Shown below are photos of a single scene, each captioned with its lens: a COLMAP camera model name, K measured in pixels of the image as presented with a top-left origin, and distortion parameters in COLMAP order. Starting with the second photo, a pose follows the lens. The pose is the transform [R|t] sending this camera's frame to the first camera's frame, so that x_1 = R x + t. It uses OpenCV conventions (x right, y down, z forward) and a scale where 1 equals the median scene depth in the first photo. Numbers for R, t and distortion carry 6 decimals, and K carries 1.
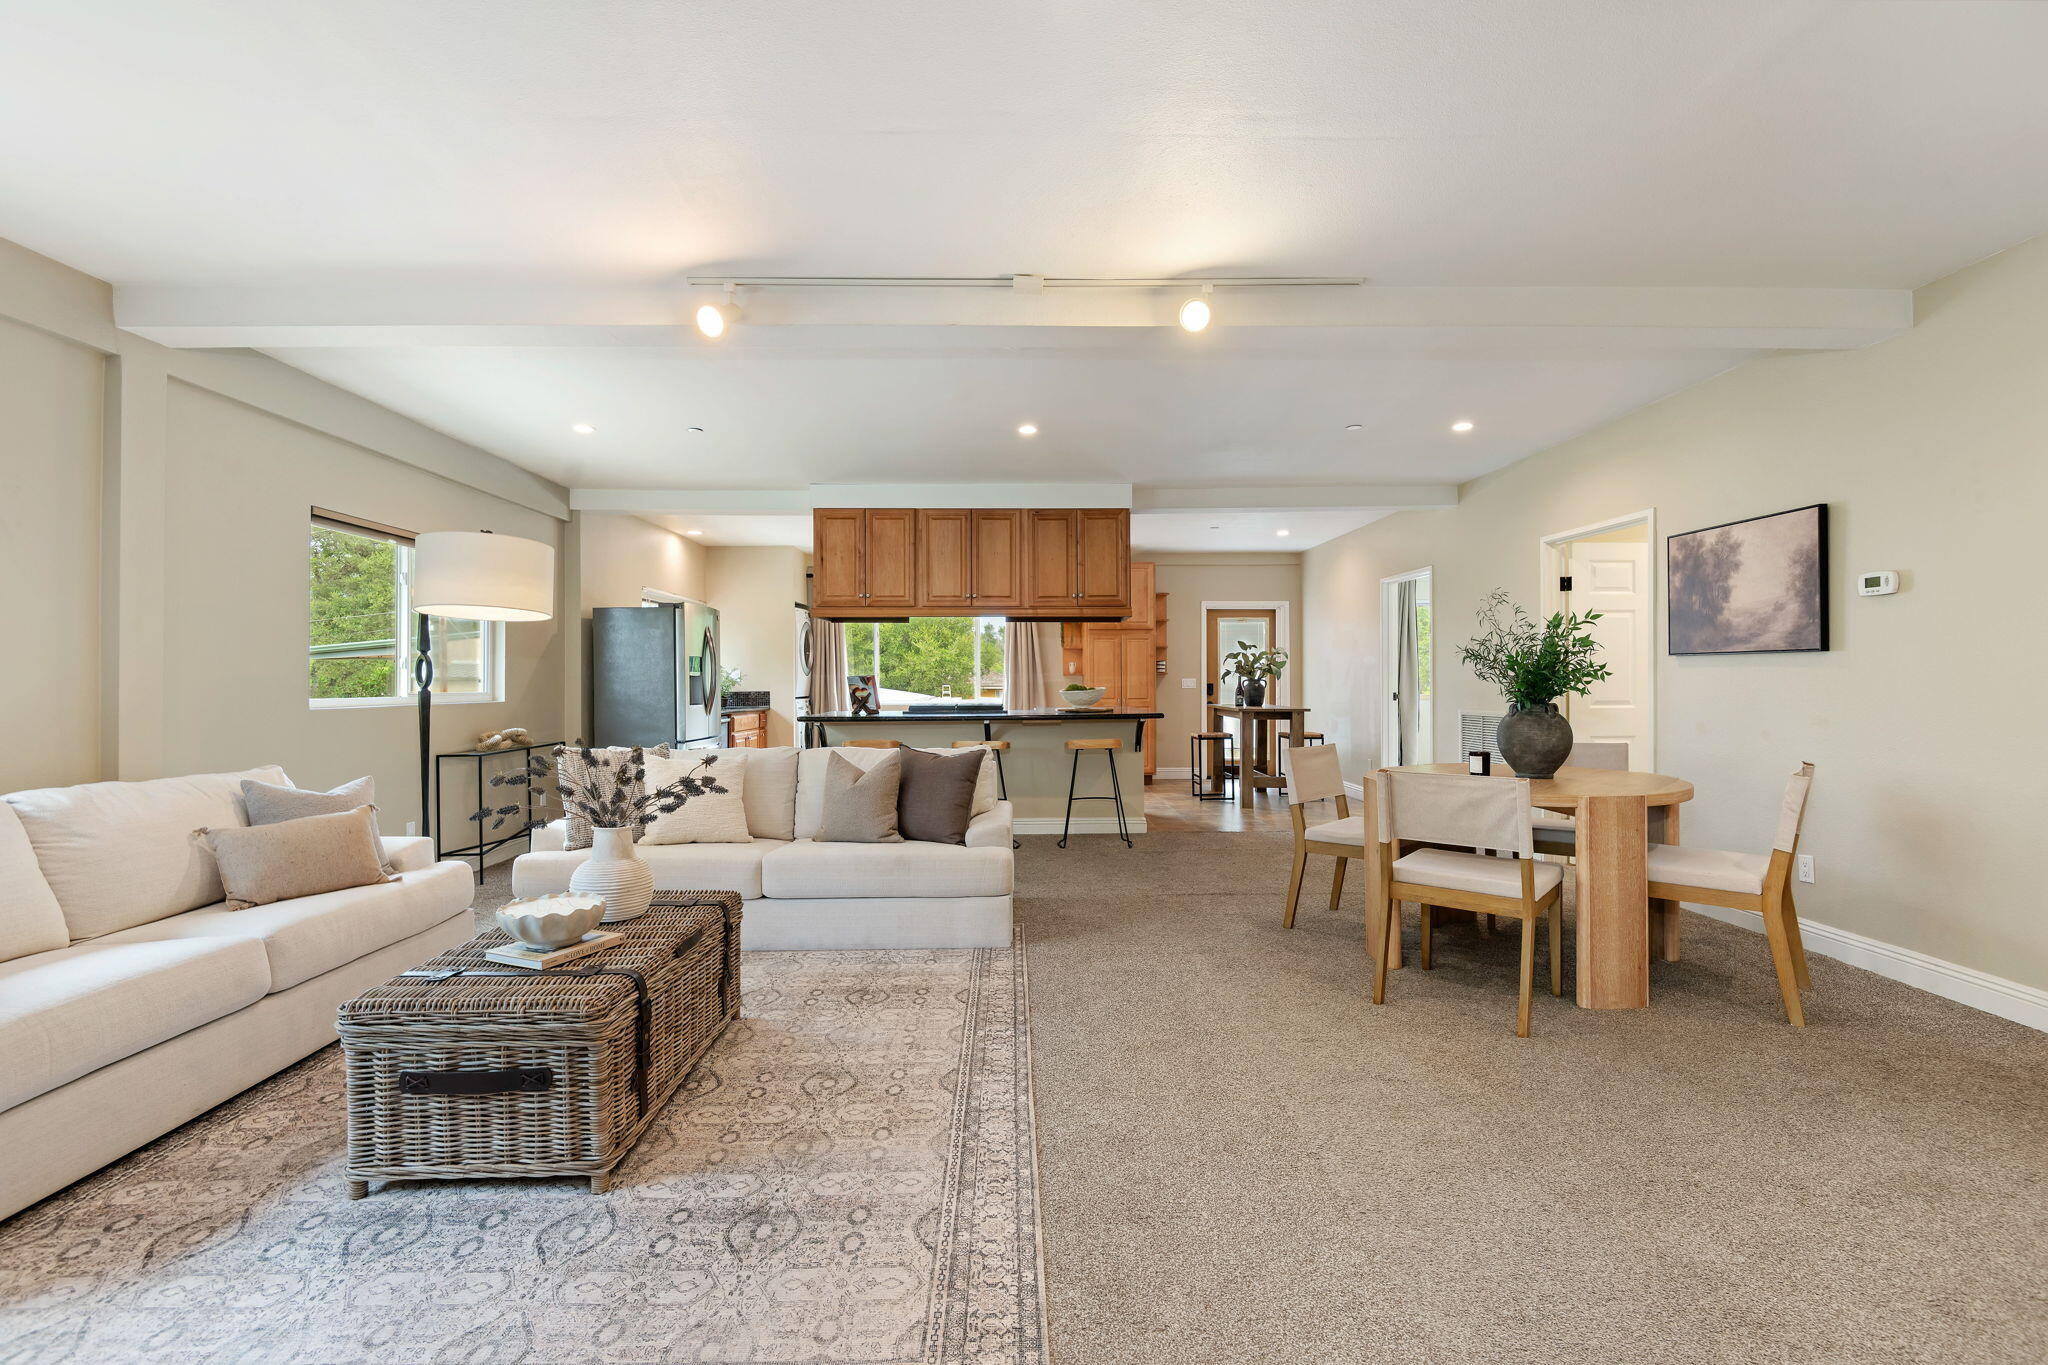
lens RADIAL K [[1001.6, 0, 1024.0], [0, 1001.6, 681.9], [0, 0, 1]] dist [-0.000084, 0.000003]
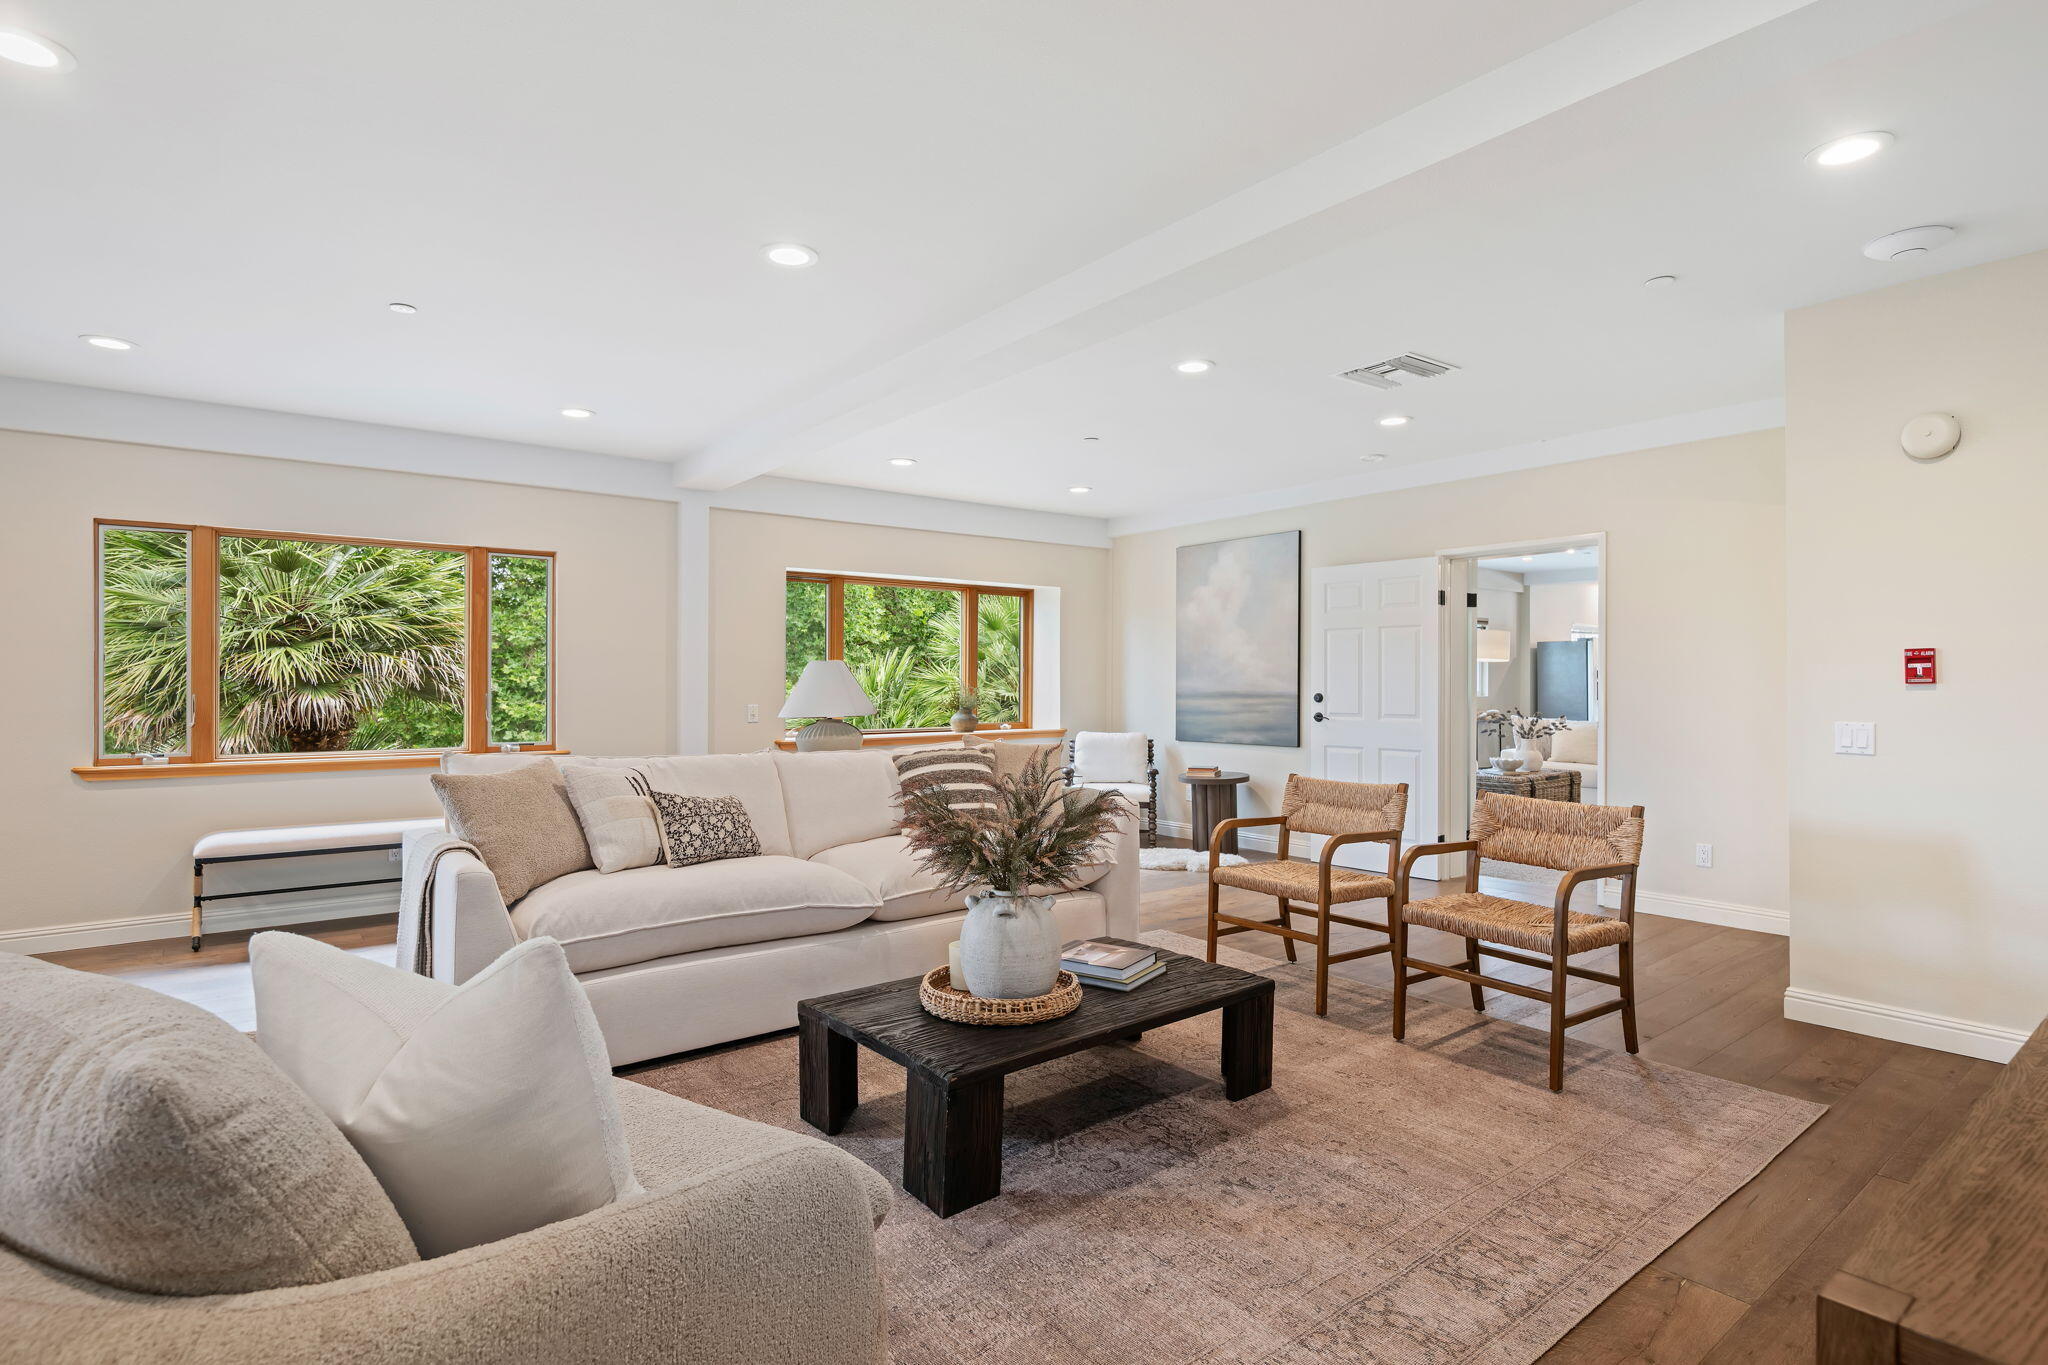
lens RADIAL K [[1001.6, 0, 1020.7], [0, 1001.6, 682.1], [0, 0, 1]] dist [-0.000084, 0.000003]
pose [[0.613853, 0.003473, -0.789413, 0.407276], [0.000470, 0.999989, 0.004765, -0.015404], [0.789421, -0.003296, 0.613844, -0.809618]]
